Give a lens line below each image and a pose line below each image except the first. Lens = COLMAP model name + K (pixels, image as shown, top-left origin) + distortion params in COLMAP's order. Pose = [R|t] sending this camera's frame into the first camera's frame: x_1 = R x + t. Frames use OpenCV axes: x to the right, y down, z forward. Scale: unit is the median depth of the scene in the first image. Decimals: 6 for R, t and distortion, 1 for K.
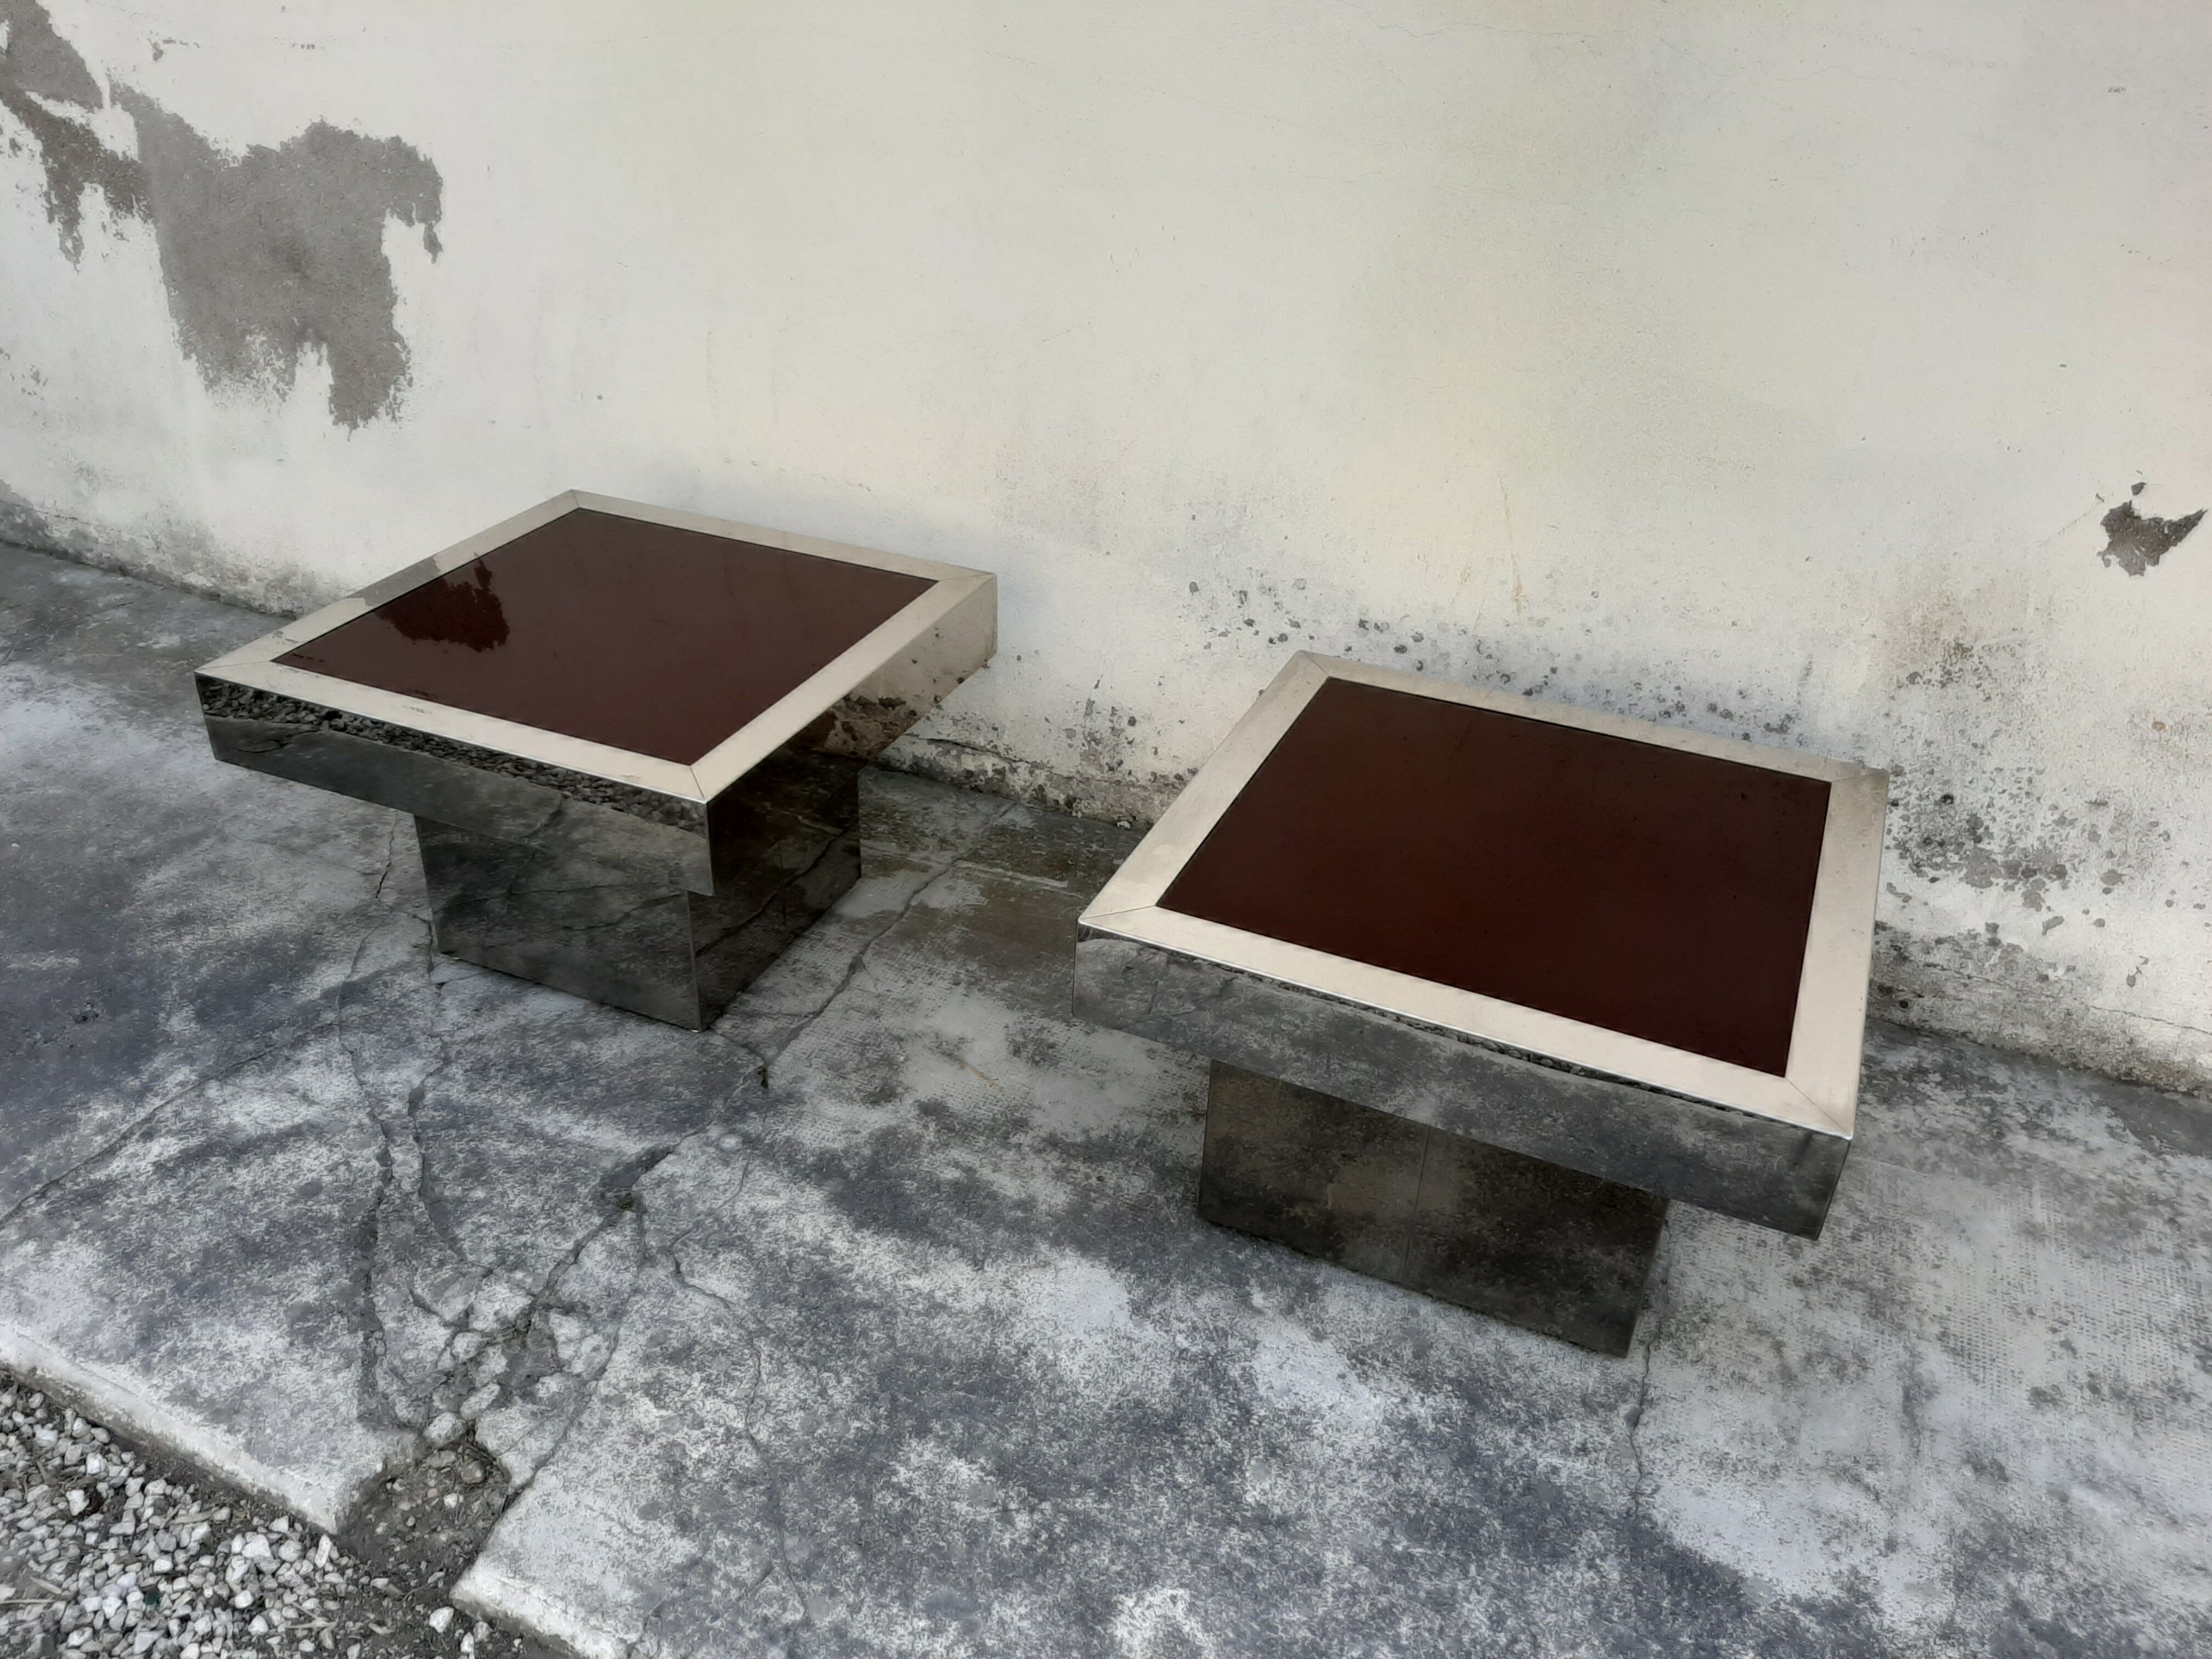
lens RADIAL K [[1741.3, 0, 1060.6], [0, 1741.3, 844.7], [0, 0, 1]] dist [0.066855, -0.146452]
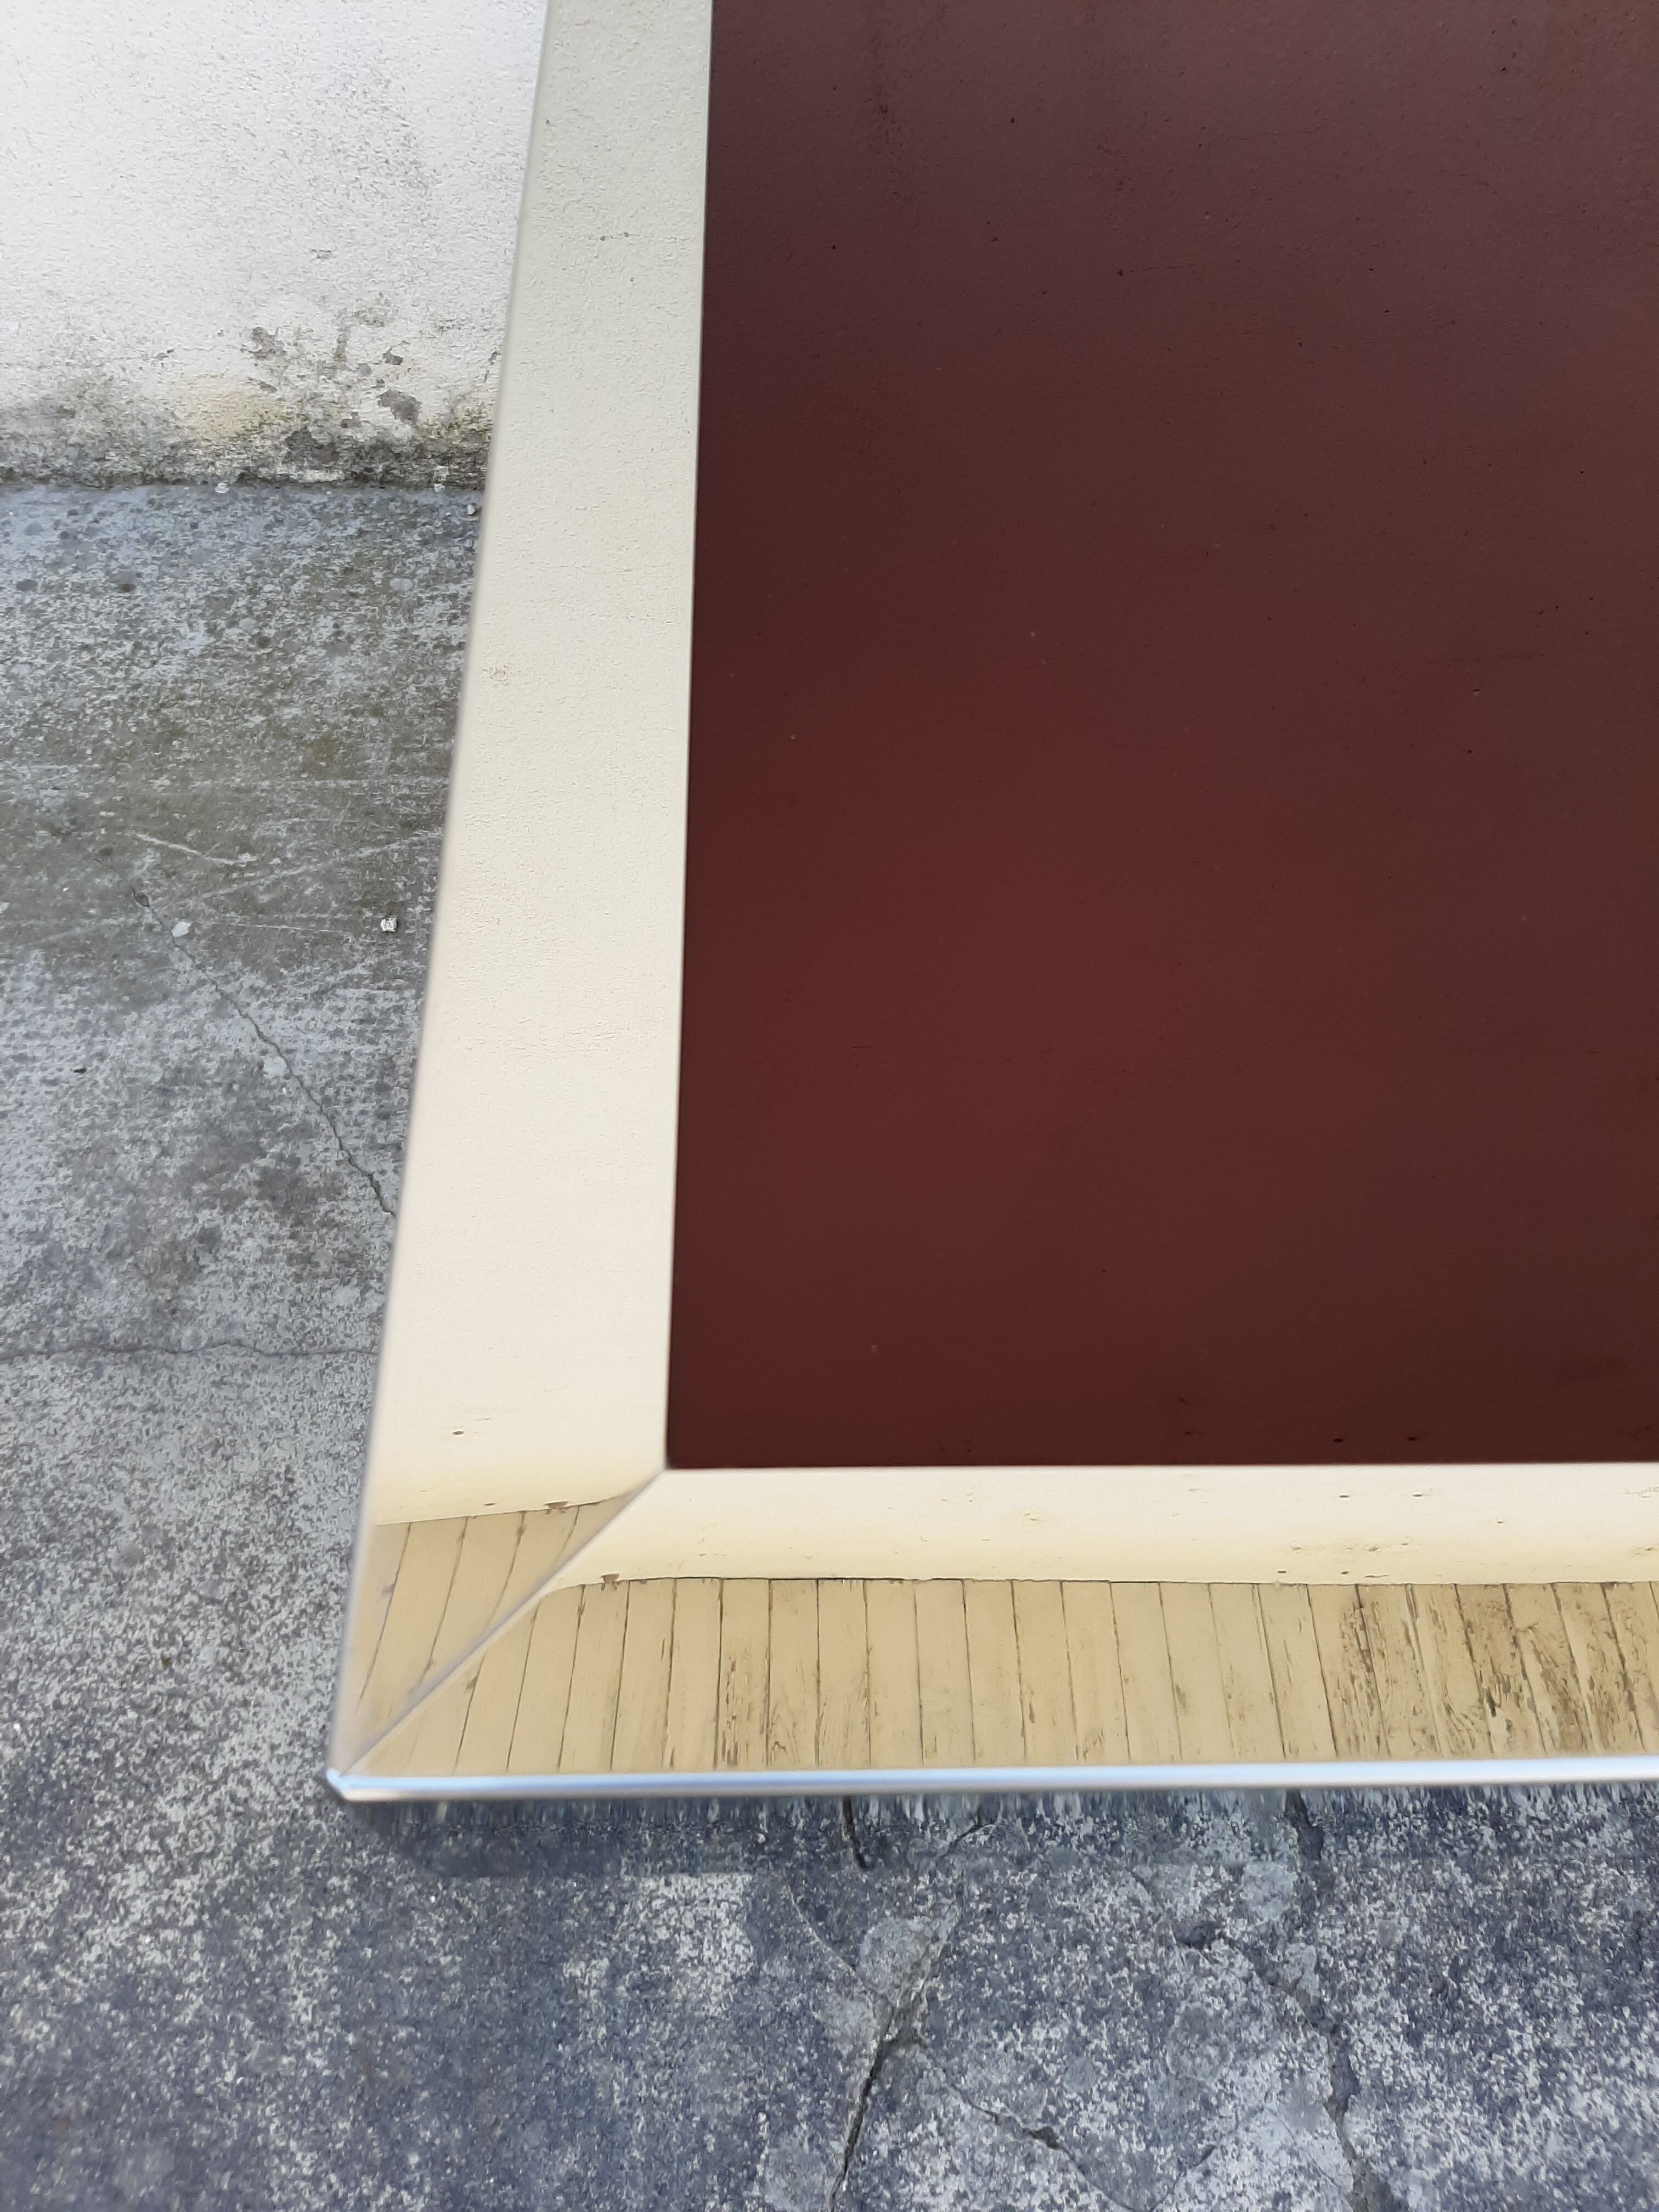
lens RADIAL K [[1741.3, 0, 815.5], [0, 1741.3, 1076.2], [0, 0, 1]] dist [0.066855, -0.146452]
pose [[0.908623, -0.362282, 0.207739, -0.519635], [0.218043, 0.835798, 0.503884, -0.246916], [-0.356176, -0.412544, 0.838419, 0.983773]]
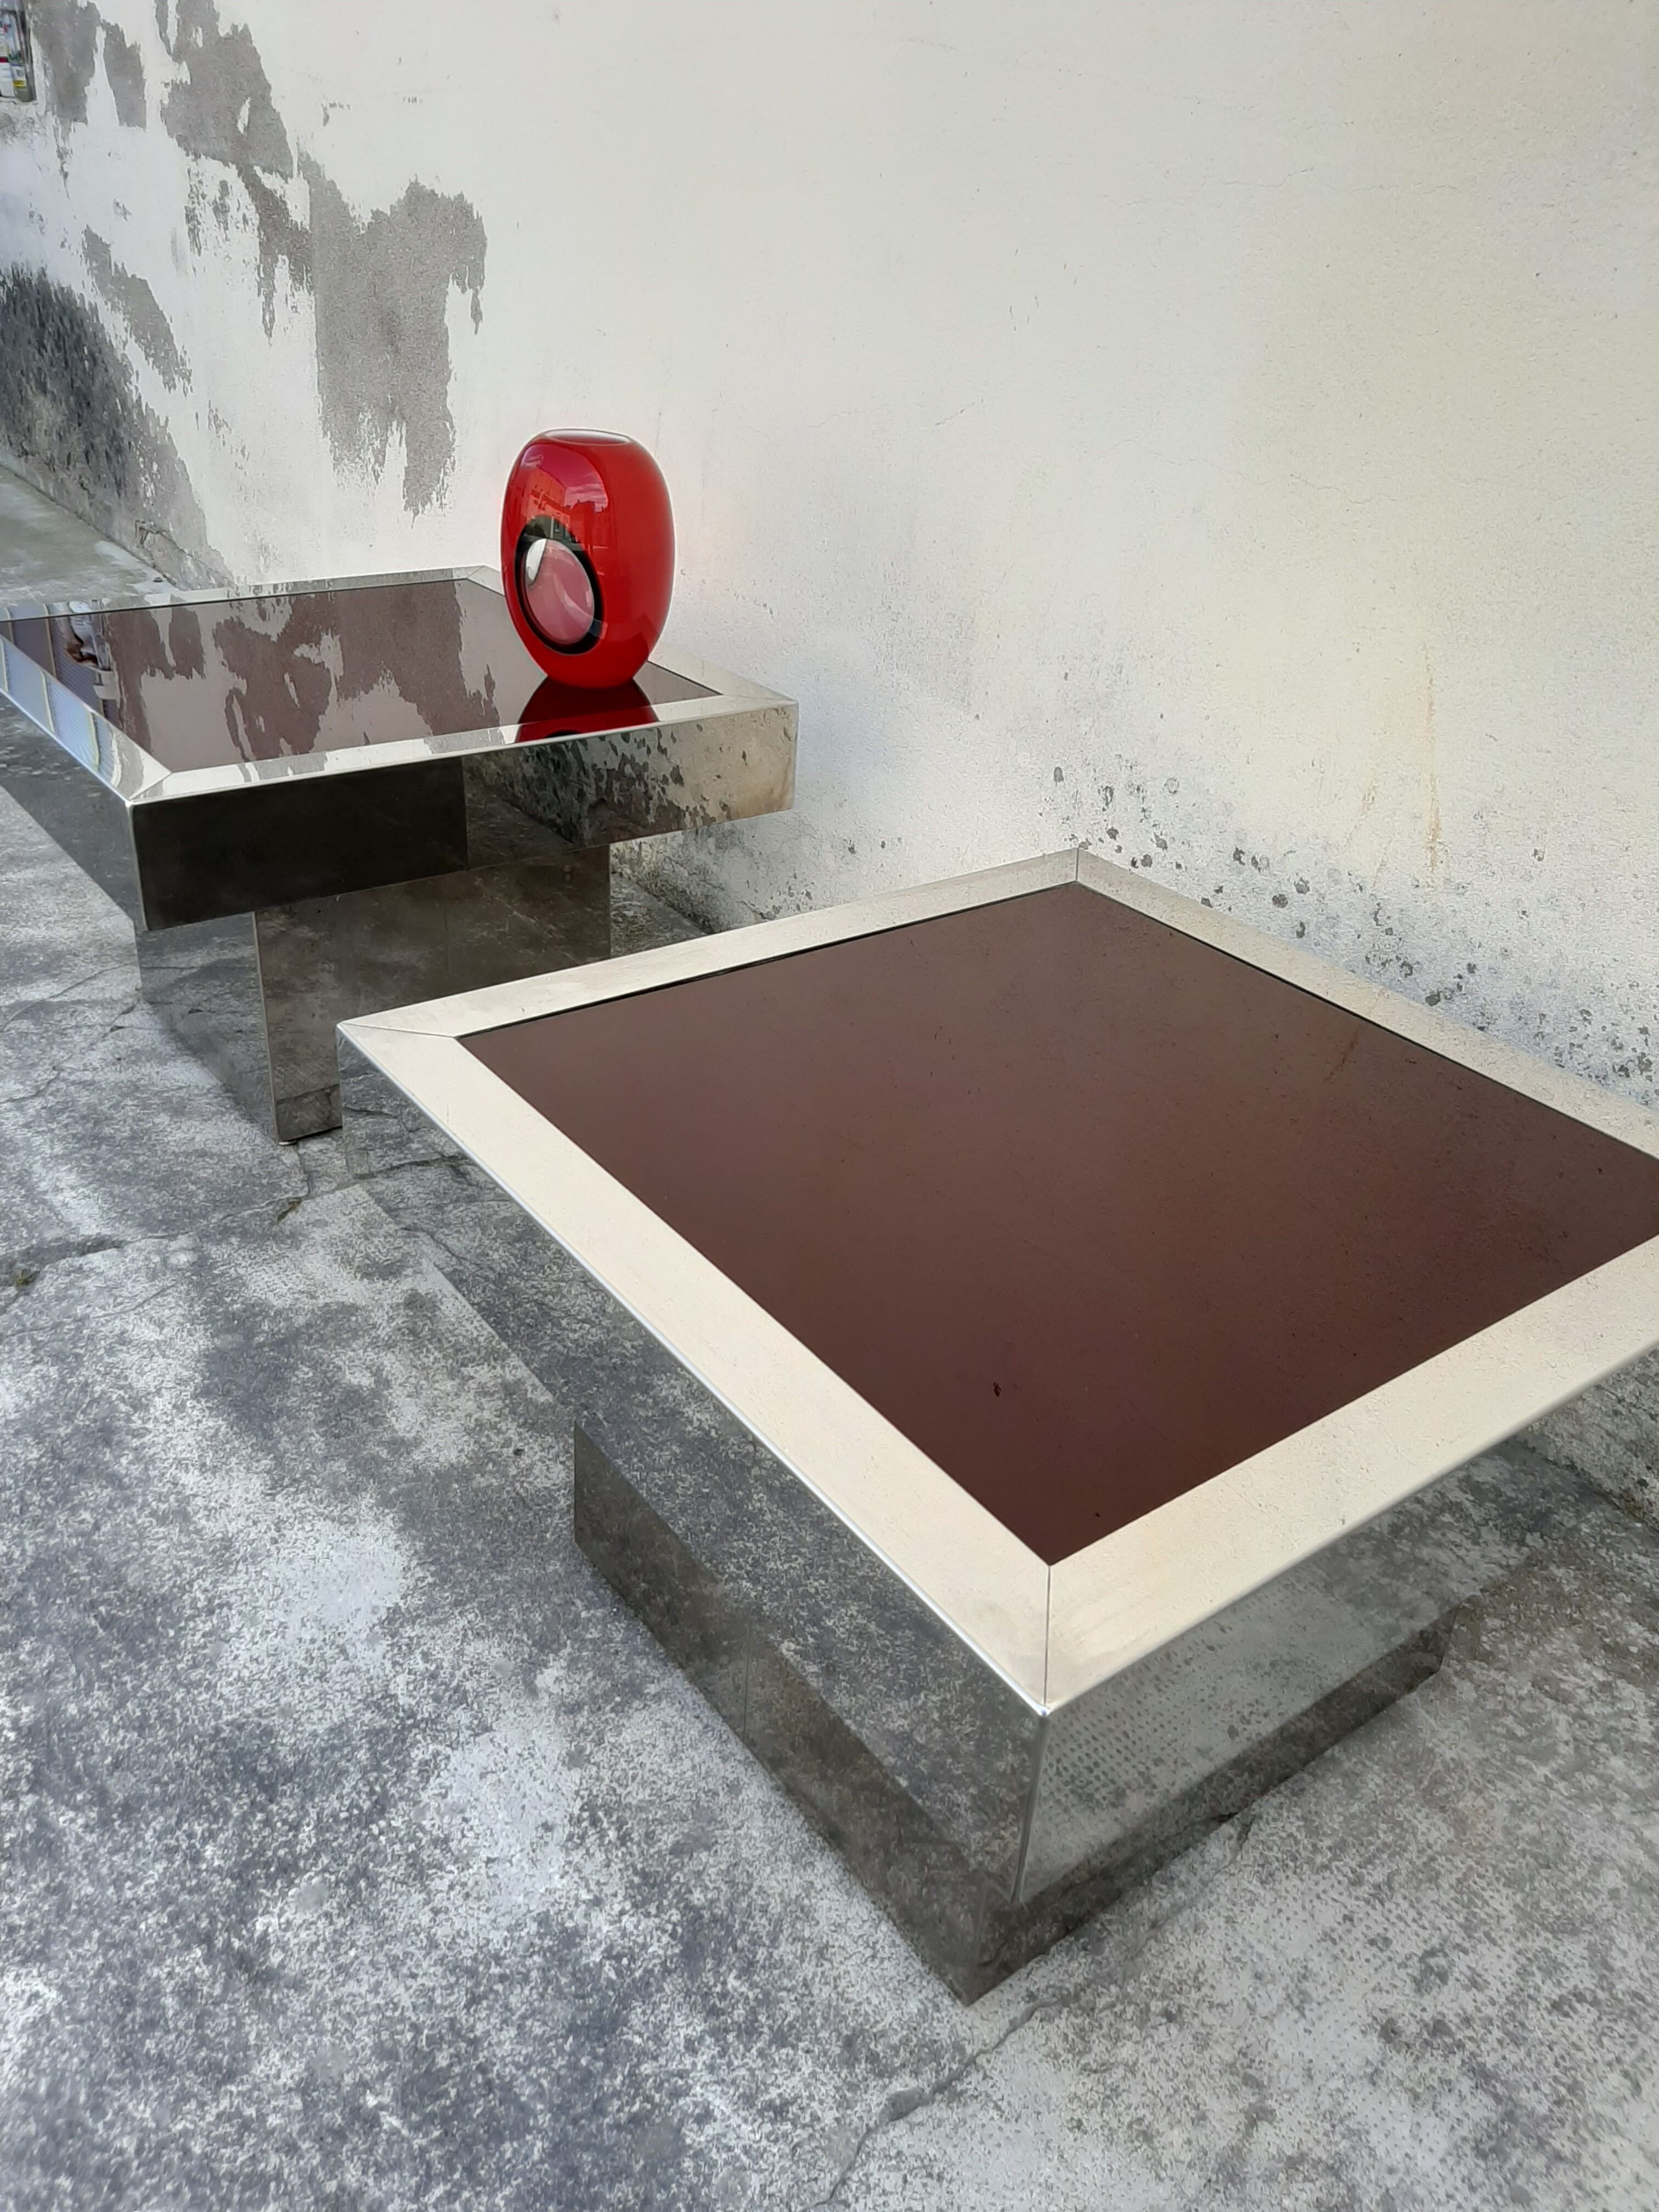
lens RADIAL K [[1729.7, 0, 807.2], [0, 1729.7, 1077.2], [0, 0, 1]] dist [0.053231, -0.125456]
pose [[0.873761, 0.249356, -0.417569, 0.430704], [-0.278205, 0.960483, -0.008579, 0.015631], [0.398929, 0.123666, 0.908605, 0.407341]]
